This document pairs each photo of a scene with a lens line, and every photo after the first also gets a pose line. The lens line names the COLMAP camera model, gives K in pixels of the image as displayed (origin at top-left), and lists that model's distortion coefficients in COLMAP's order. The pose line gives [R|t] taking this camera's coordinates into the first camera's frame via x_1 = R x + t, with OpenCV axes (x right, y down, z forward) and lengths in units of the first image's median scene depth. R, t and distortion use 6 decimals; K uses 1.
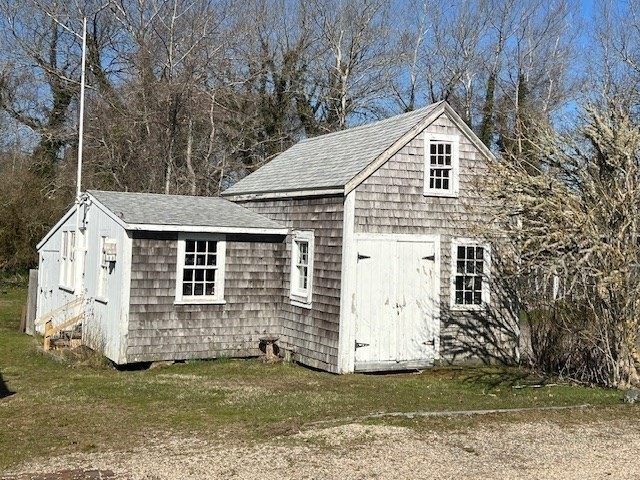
lens RADIAL K [[852.6, 0, 320.0], [0, 852.6, 240.0], [0, 0, 1]] dist [0.085445, 0.014923]
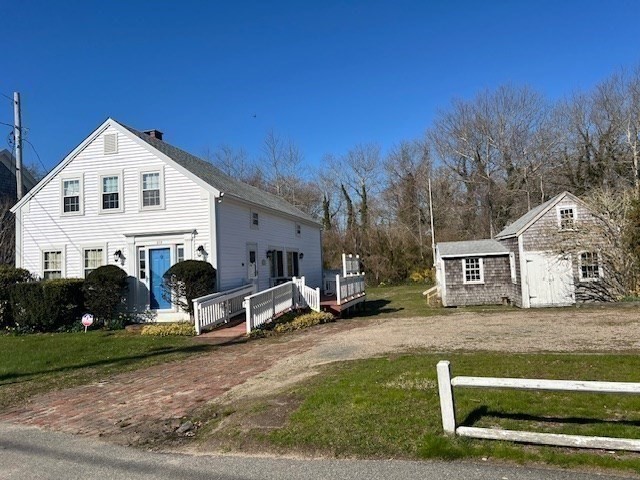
lens RADIAL K [[483.8, 0, 320.0], [0, 483.8, 240.0], [0, 0, 1]] dist [0.007922, 0.002857]
pose [[0.791068, -0.101723, -0.603212, 0.387791], [0.077999, 0.994801, -0.065470, 0.003898], [0.606736, 0.004741, 0.794890, -0.437128]]
